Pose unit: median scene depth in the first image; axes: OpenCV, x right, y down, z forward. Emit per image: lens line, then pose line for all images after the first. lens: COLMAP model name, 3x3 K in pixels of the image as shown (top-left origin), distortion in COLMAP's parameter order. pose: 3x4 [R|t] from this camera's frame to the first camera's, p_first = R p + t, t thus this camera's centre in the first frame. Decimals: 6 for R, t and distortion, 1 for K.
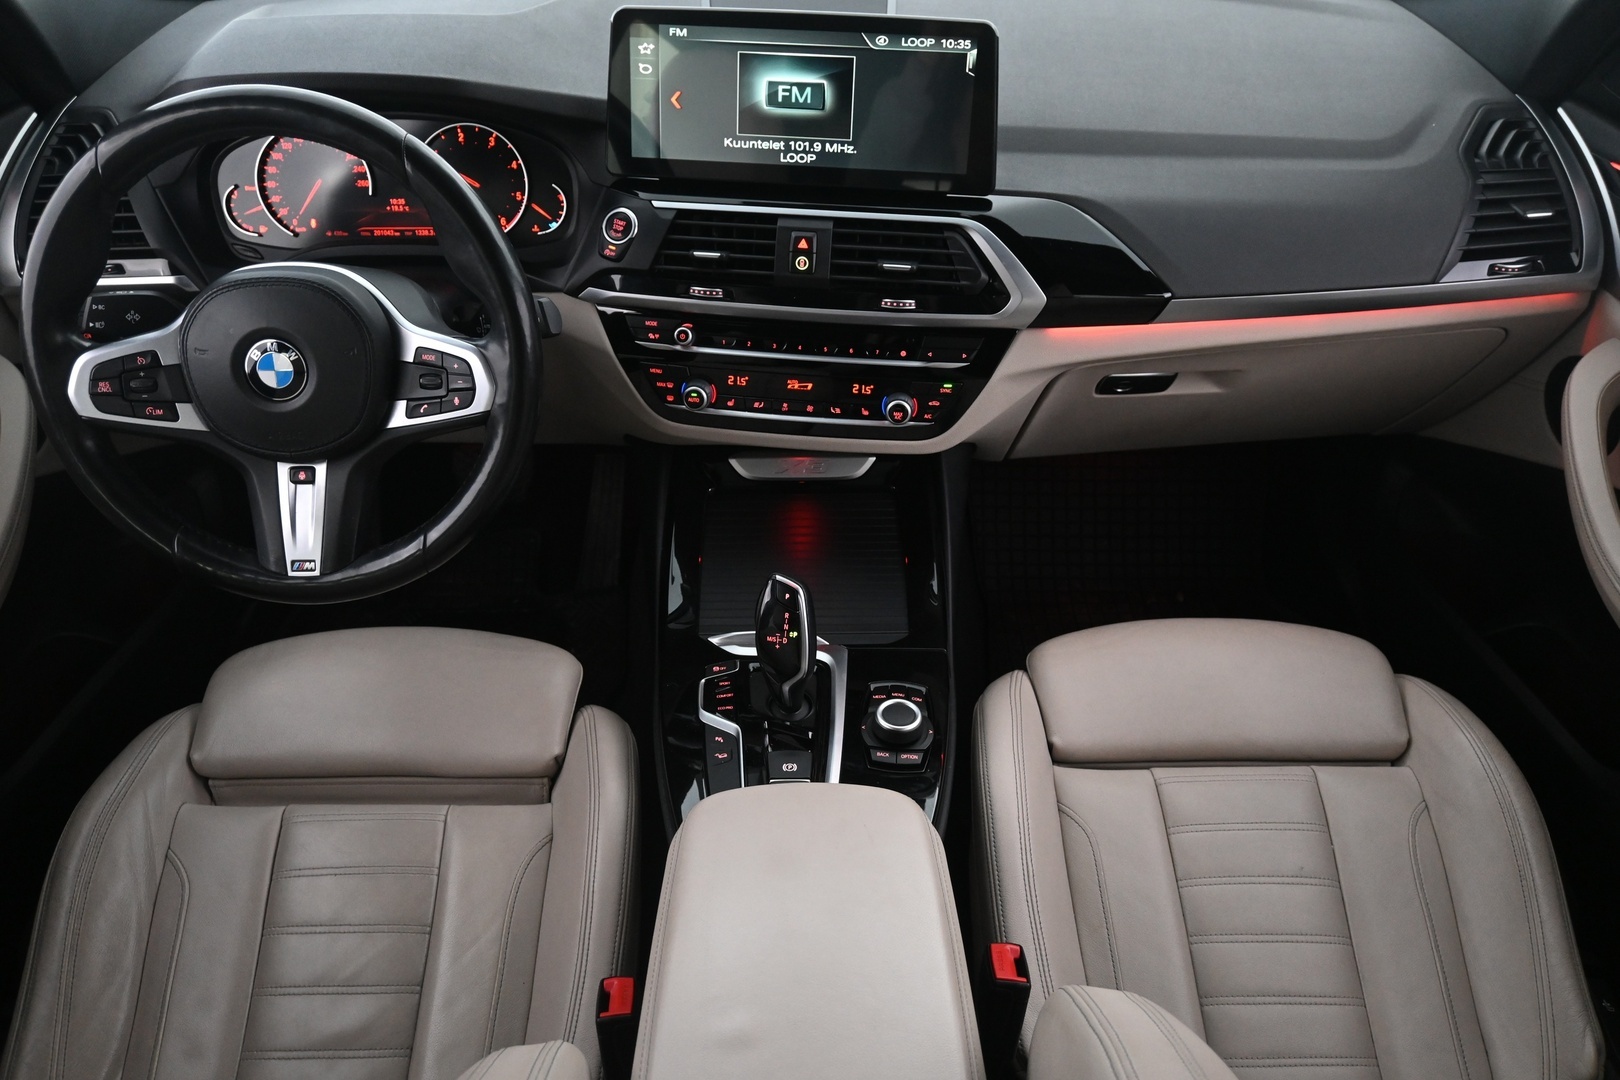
lens RADIAL K [[1251.6, 0, 805.2], [0, 1251.6, 539.3], [0, 0, 1]] dist [-0.012436, -0.004787]
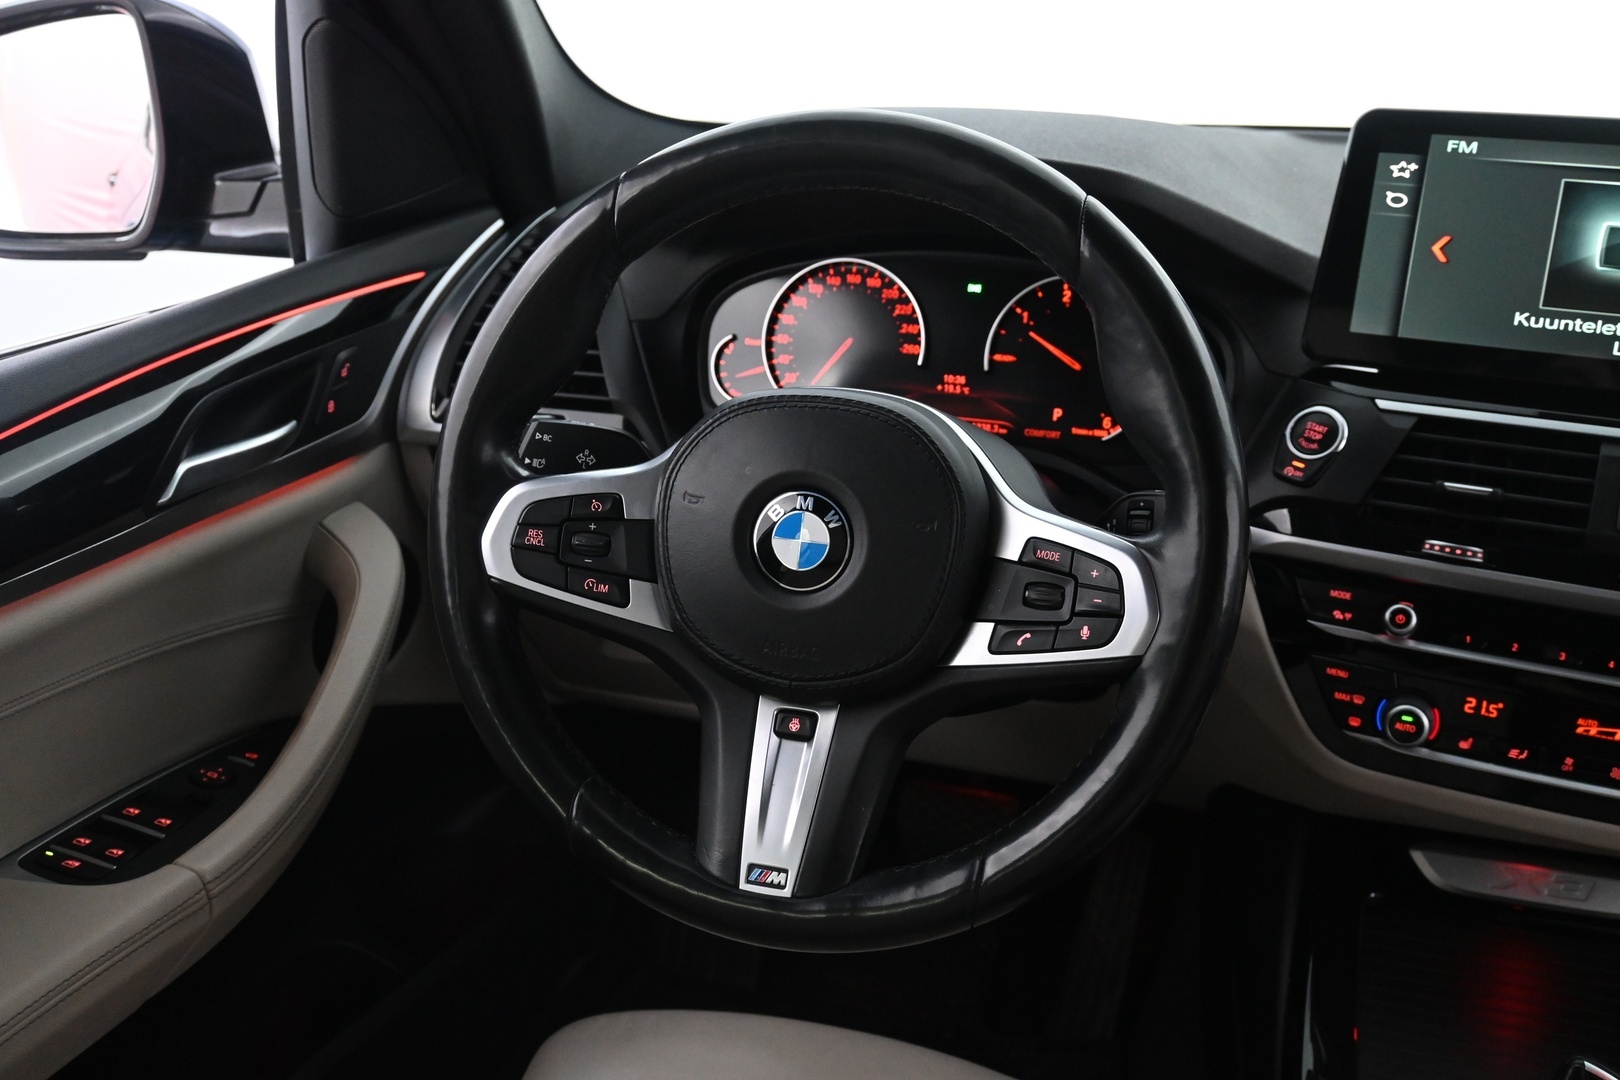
lens RADIAL K [[1579.1, 0, 813.6], [0, 1579.1, 538.8], [0, 0, 1]] dist [-0.002587, 0.000000]
pose [[0.955950, 0.115420, -0.269884, -0.175872], [-0.187623, 0.947364, -0.259422, 0.052307], [0.225735, 0.298631, 0.927288, 0.238706]]
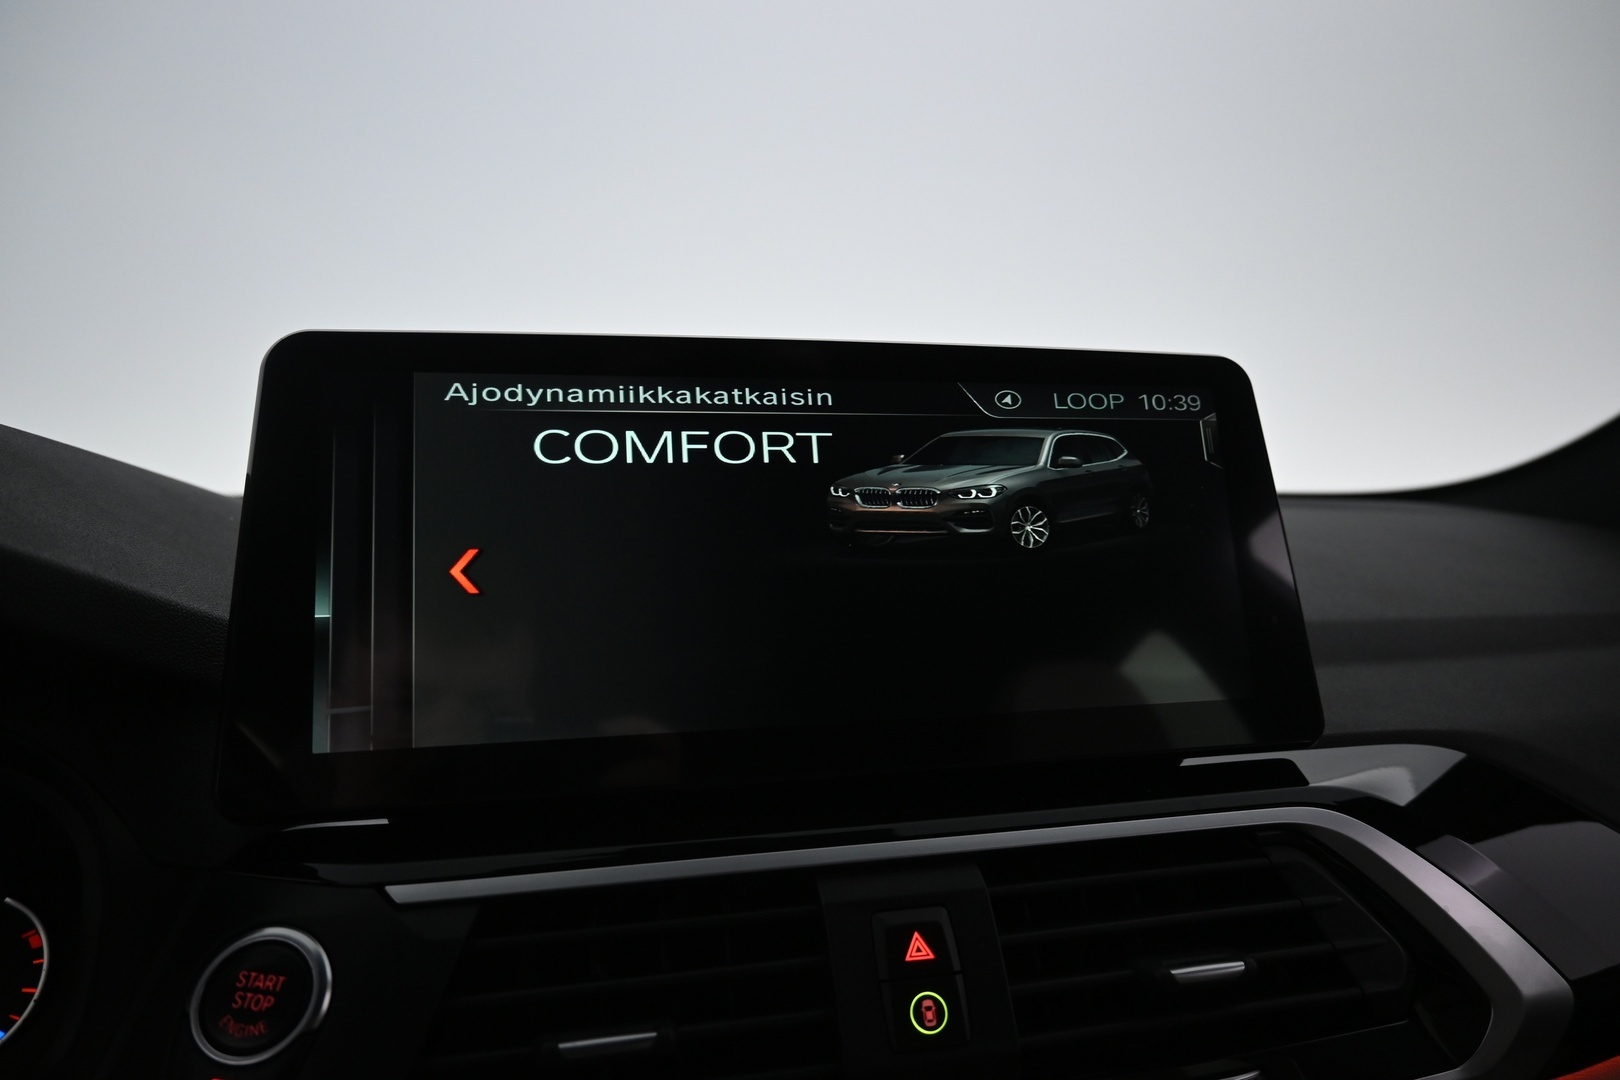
lens RADIAL K [[1122.0, 0, 809.9], [0, 1122.0, 543.9], [0, 0, 1]] dist [0.007470, 0.001547]
pose [[0.931909, -0.028940, 0.361536, -0.127211], [0.230371, 0.817140, -0.528404, -0.179918], [-0.280133, 0.575712, 0.768167, 0.747629]]
